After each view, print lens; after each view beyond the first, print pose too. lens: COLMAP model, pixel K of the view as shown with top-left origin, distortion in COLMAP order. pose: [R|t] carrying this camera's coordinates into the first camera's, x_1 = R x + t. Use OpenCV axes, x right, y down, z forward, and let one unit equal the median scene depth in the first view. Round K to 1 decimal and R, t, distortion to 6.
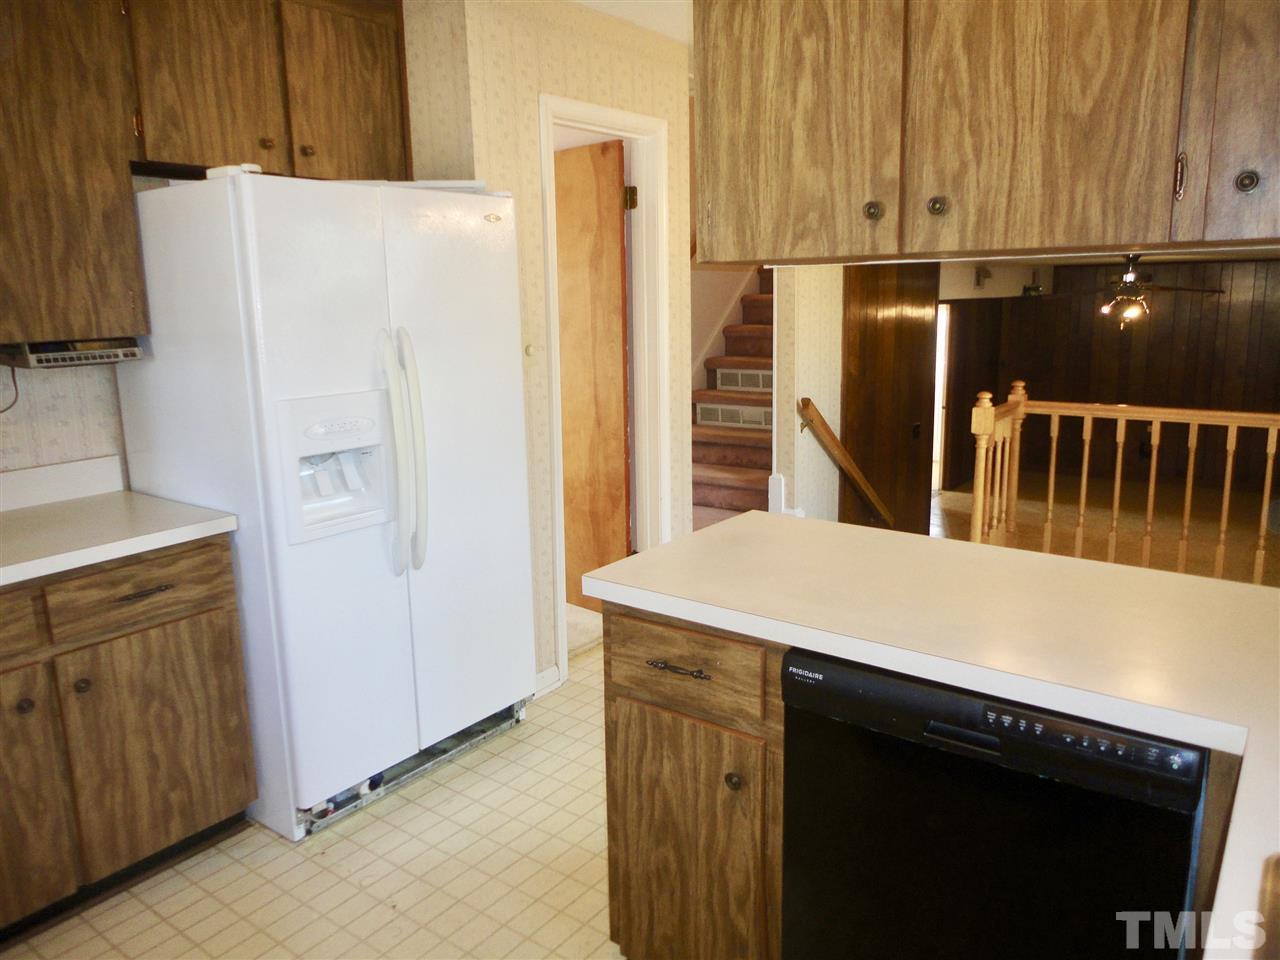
lens RADIAL K [[925.8, 0, 641.9], [0, 925.8, 480.6], [0, 0, 1]] dist [-0.007767, 0.005222]
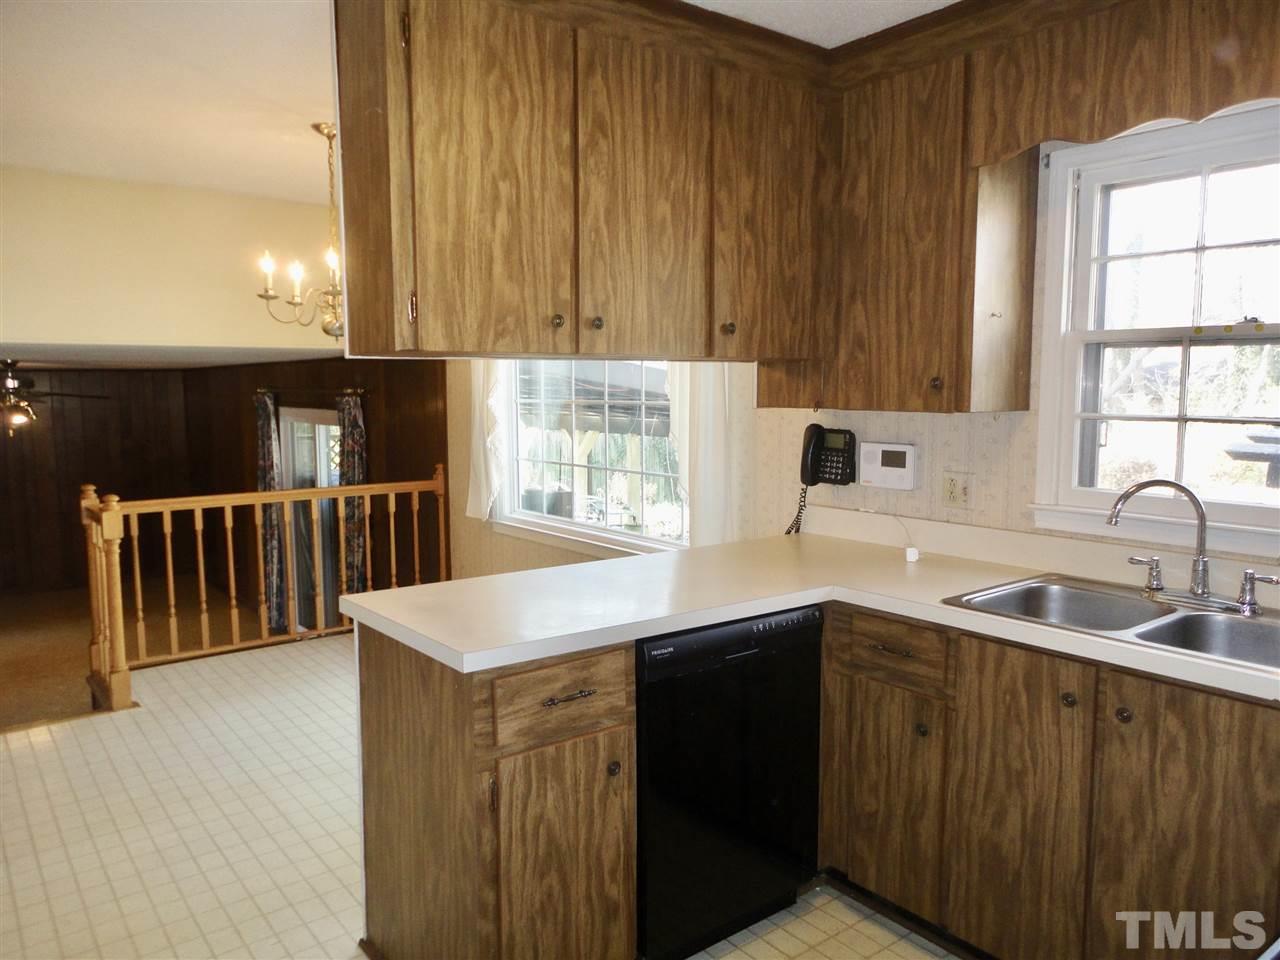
lens RADIAL K [[925.8, 0, 646.7], [0, 925.8, 481.2], [0, 0, 1]] dist [-0.007767, 0.005222]
pose [[0.259562, -0.077513, 0.962611, -1.008207], [0.192674, 0.980890, 0.027031, -0.072053], [-0.946311, 0.178454, 0.269536, 0.539302]]
